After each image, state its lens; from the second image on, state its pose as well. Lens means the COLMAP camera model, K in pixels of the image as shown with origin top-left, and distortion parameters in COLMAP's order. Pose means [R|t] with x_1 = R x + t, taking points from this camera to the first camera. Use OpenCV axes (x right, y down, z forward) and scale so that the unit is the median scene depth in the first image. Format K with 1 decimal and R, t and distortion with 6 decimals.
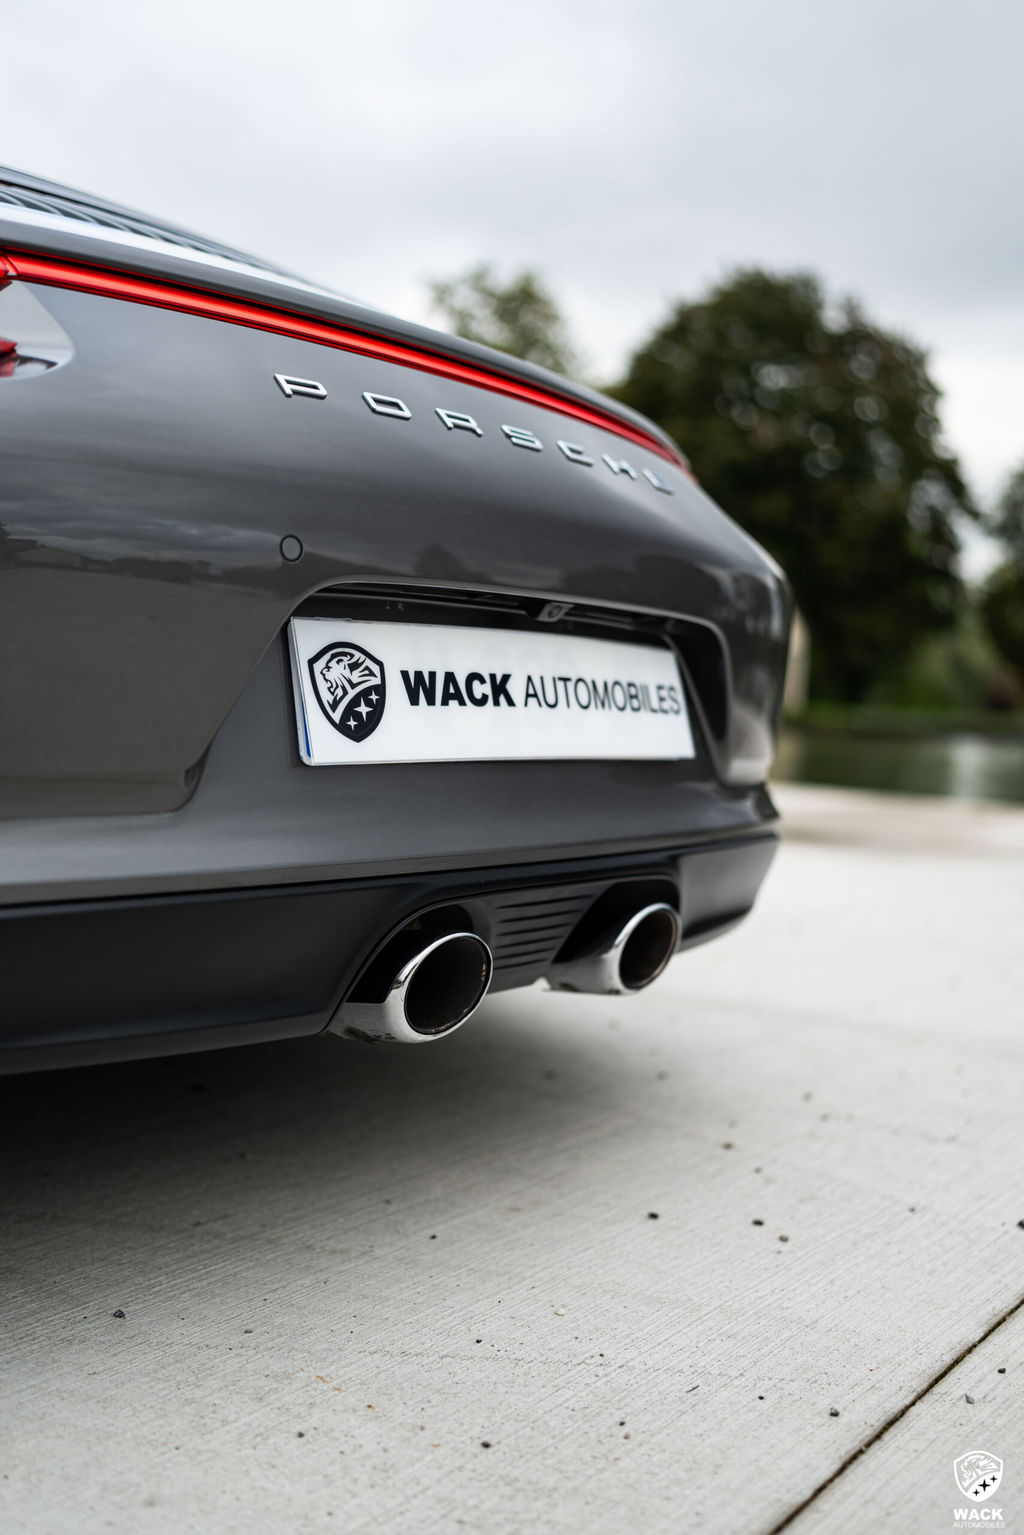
lens RADIAL K [[1425.0, 0, 486.5], [0, 1425.0, 773.8], [0, 0, 1]] dist [-0.002444, 0.000000]
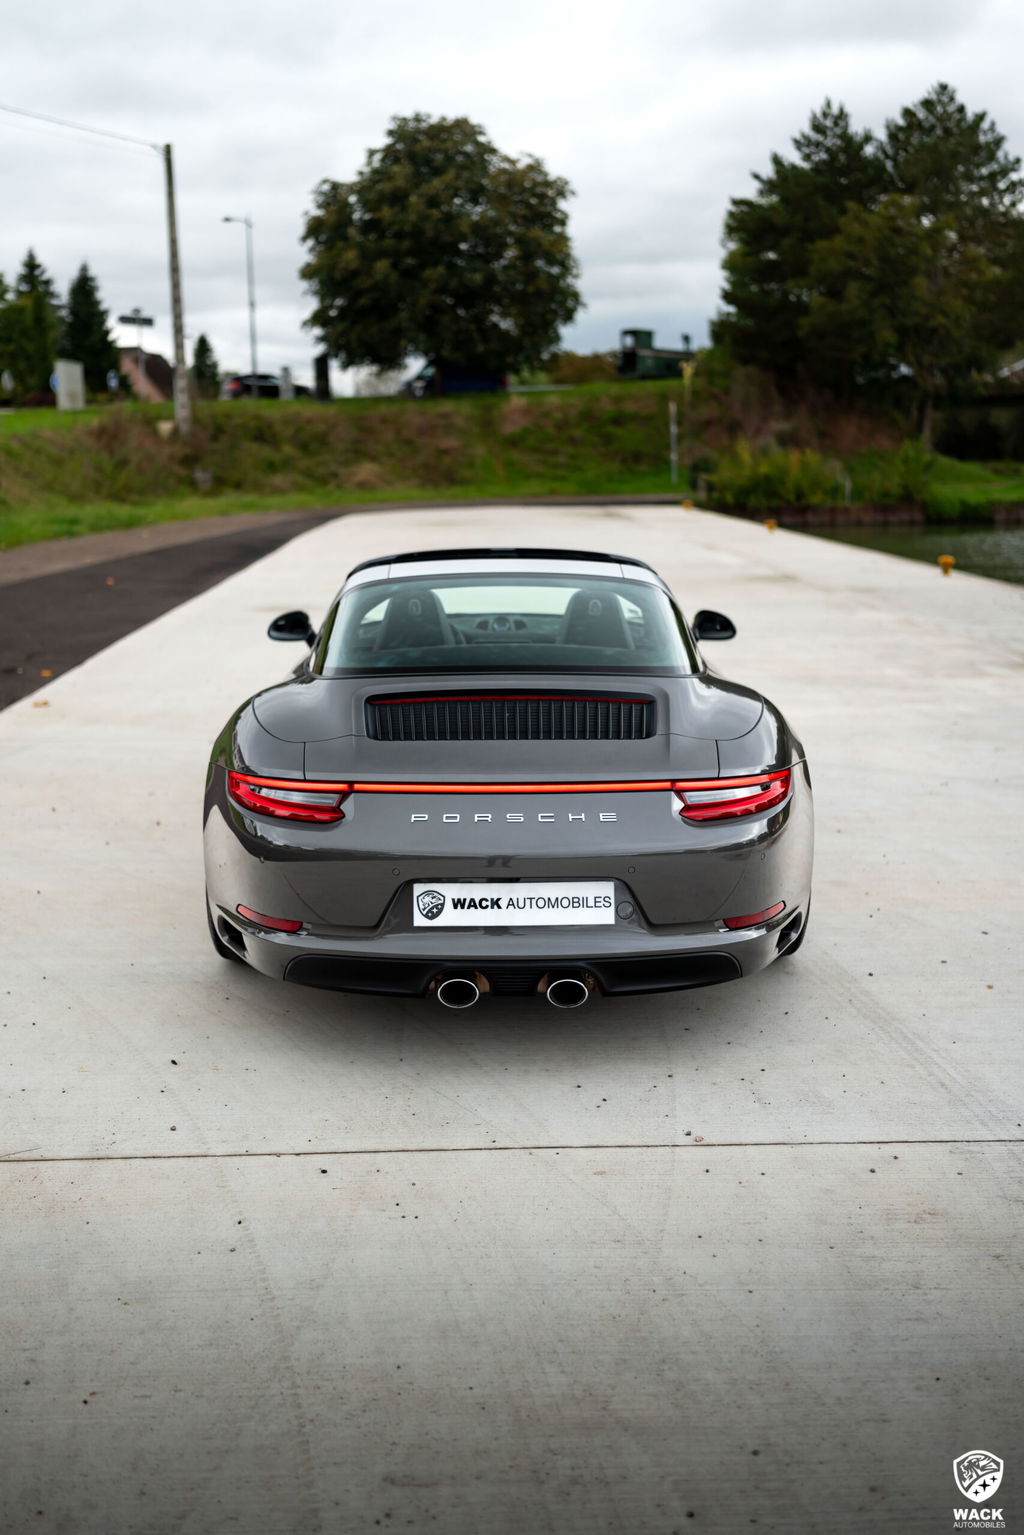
lens RADIAL K [[1425.0, 0, 508.7], [0, 1425.0, 768.3], [0, 0, 1]] dist [-0.002444, 0.000000]
pose [[0.651024, 0.120486, -0.749434, 2.203297], [-0.014535, 0.989120, 0.146394, -0.764735], [0.758918, -0.084413, 0.645691, -0.909107]]
